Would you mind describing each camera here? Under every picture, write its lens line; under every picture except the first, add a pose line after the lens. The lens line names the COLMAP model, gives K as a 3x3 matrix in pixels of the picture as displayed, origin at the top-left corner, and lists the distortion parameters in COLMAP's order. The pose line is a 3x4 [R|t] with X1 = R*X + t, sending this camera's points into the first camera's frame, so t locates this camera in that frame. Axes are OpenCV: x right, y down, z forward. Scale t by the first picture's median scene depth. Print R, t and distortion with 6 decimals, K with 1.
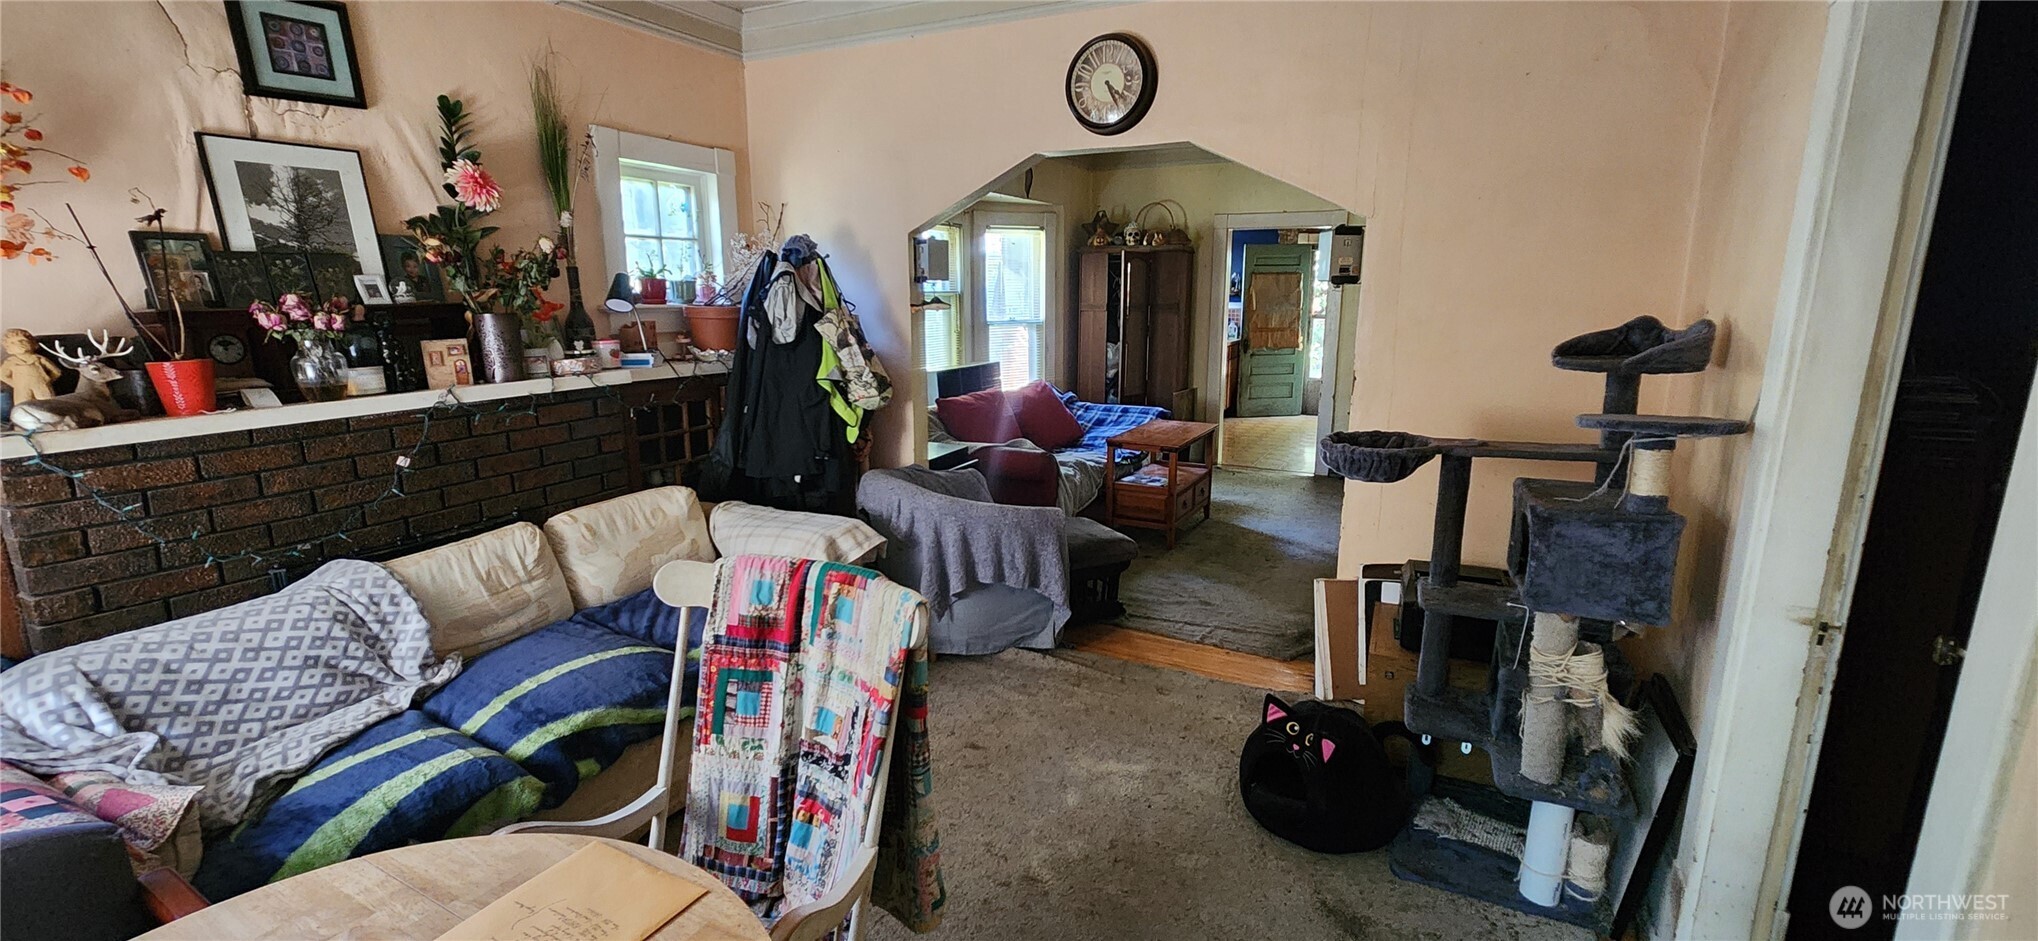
lens RADIAL K [[860.0, 0, 1021.1], [0, 860.0, 471.5], [0, 0, 1]] dist [0.000824, -0.000724]
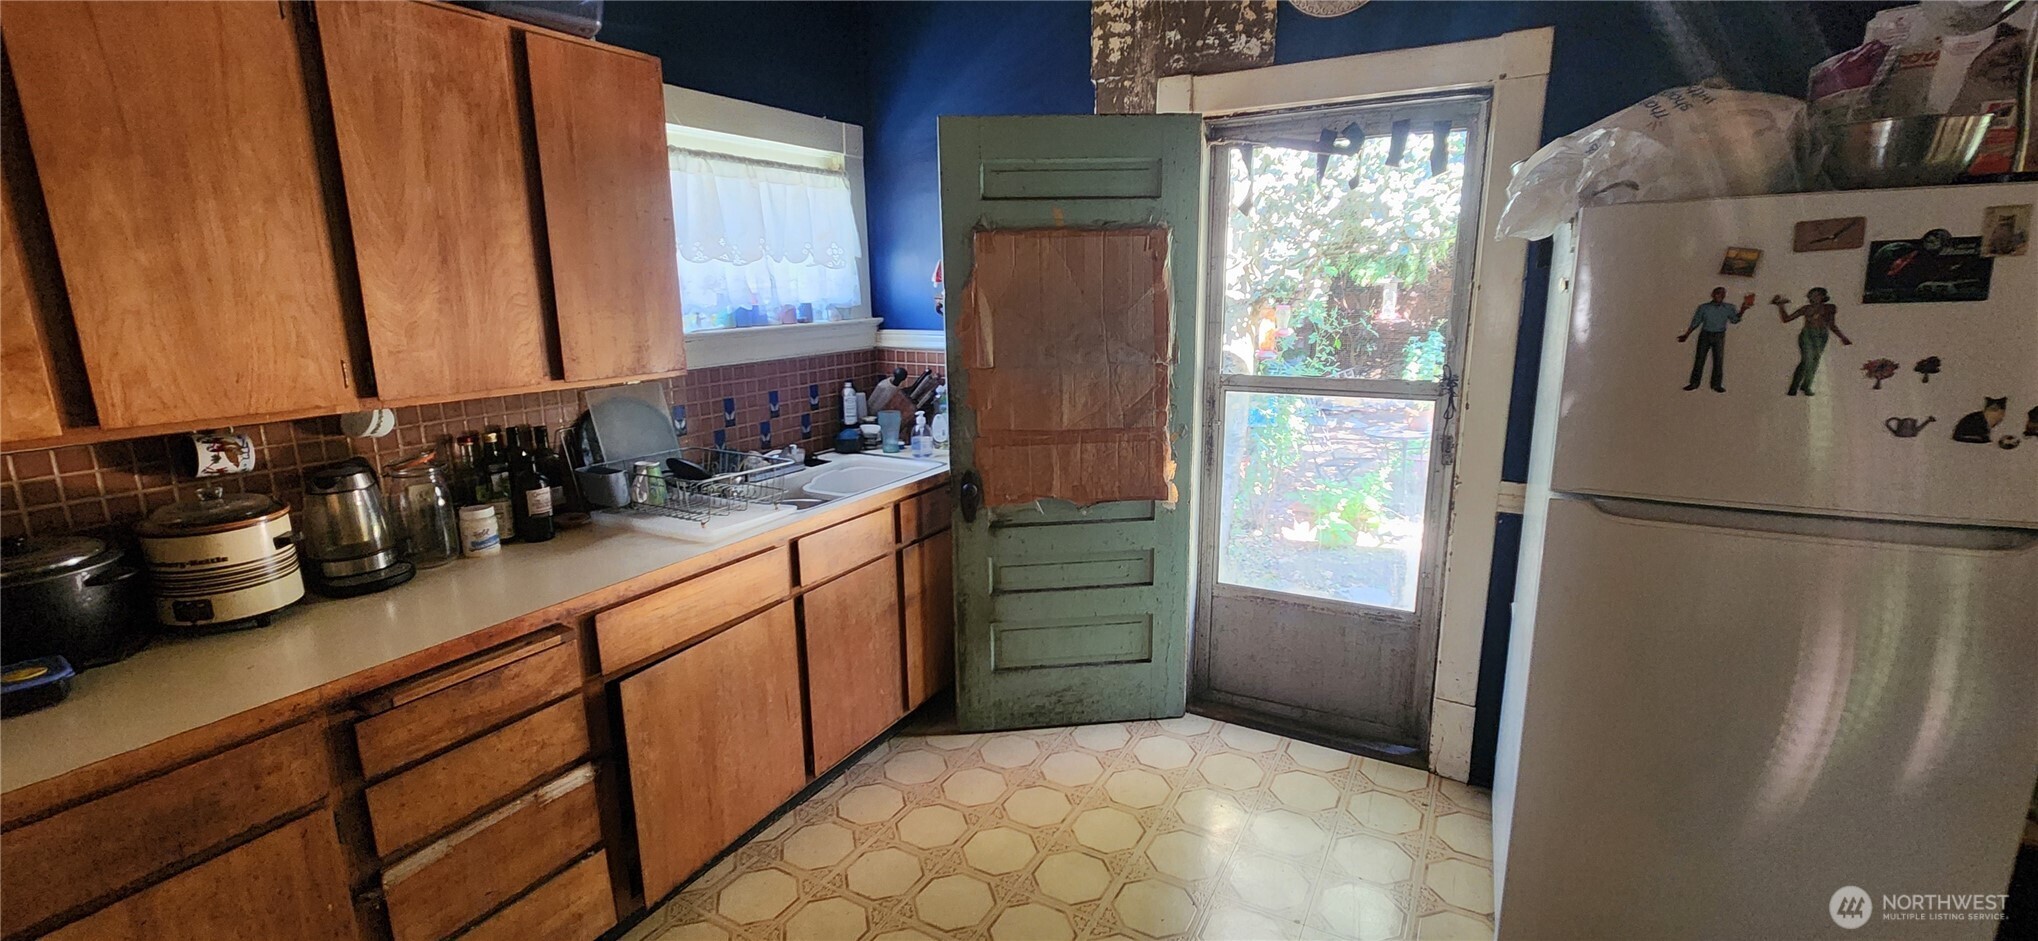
lens RADIAL K [[860.0, 0, 1015.6], [0, 860.0, 475.8], [0, 0, 1]] dist [0.000824, -0.000724]
pose [[0.999050, -0.002041, -0.043530, 0.407406], [0.002398, 0.999964, 0.008162, -0.218203], [0.043512, -0.008259, 0.999019, 1.024337]]
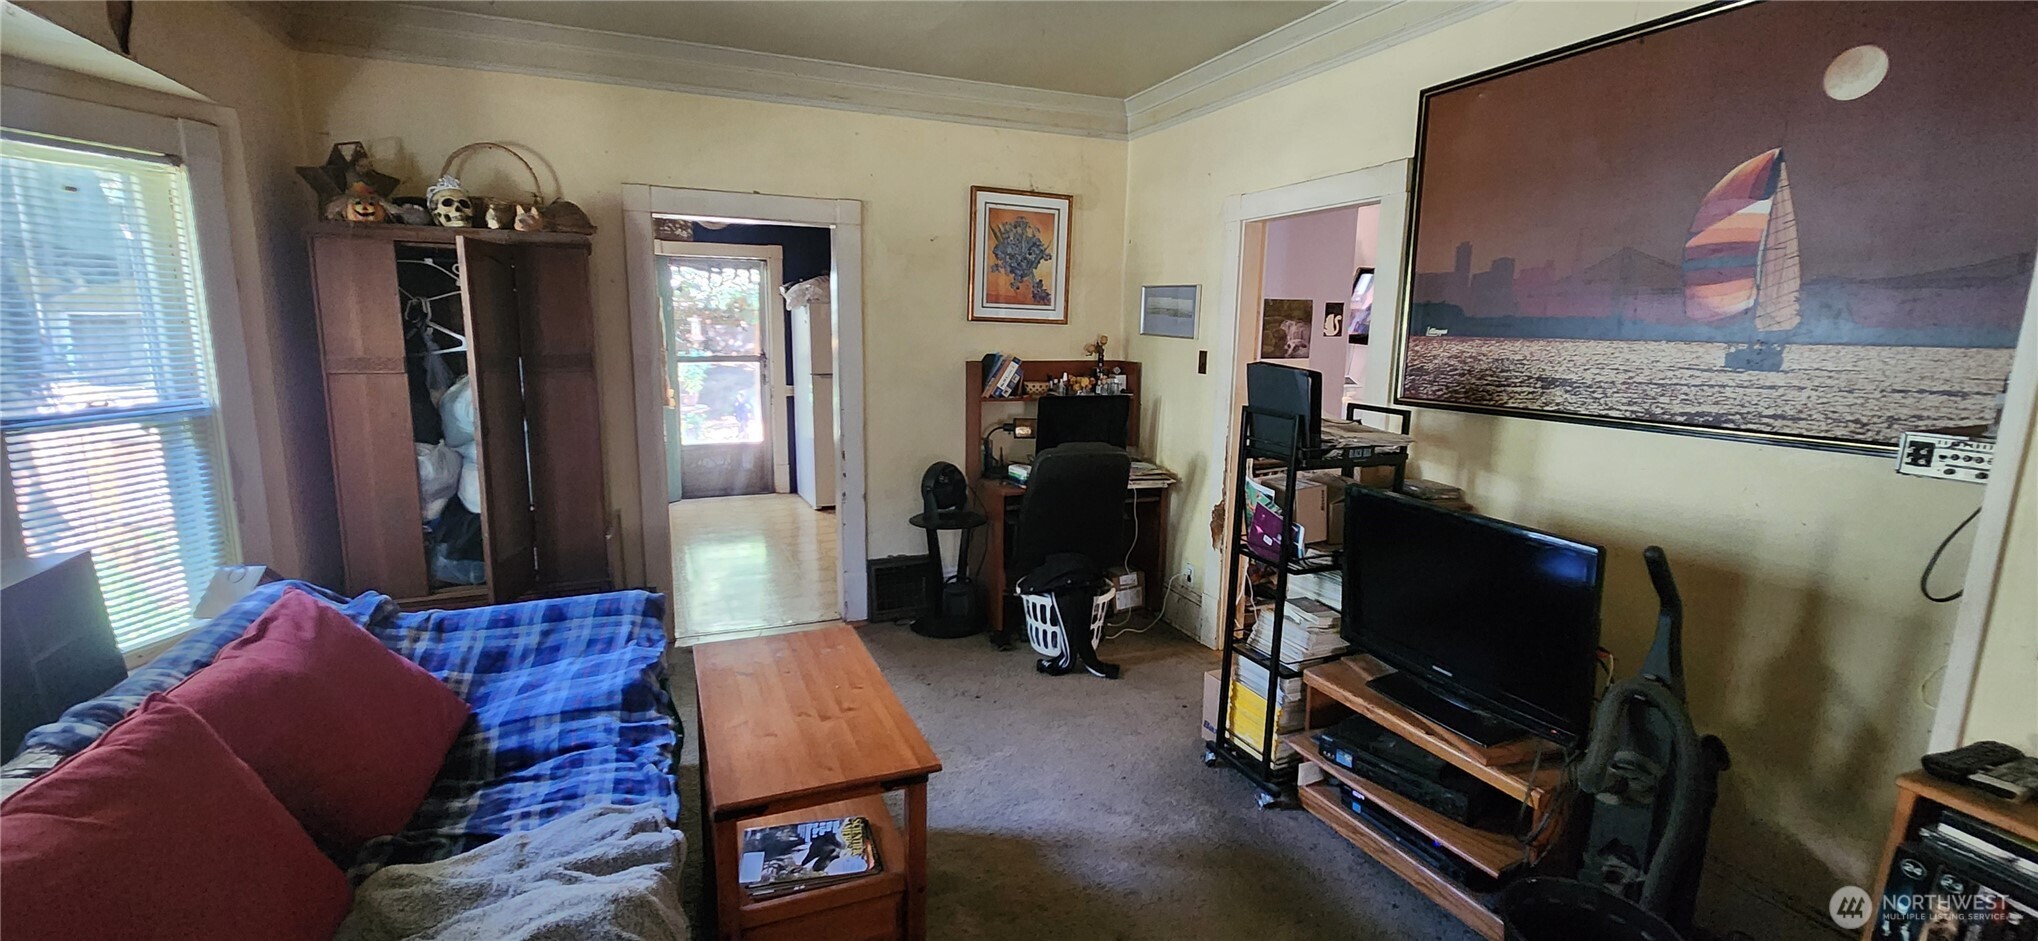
lens RADIAL K [[860.0, 0, 1024.7], [0, 860.0, 470.7], [0, 0, 1]] dist [0.000824, -0.000724]
pose [[0.644324, -0.125953, 0.754309, -0.033874], [0.148431, 0.988184, 0.038216, -0.106482], [-0.750210, 0.087339, 0.655406, 0.475878]]
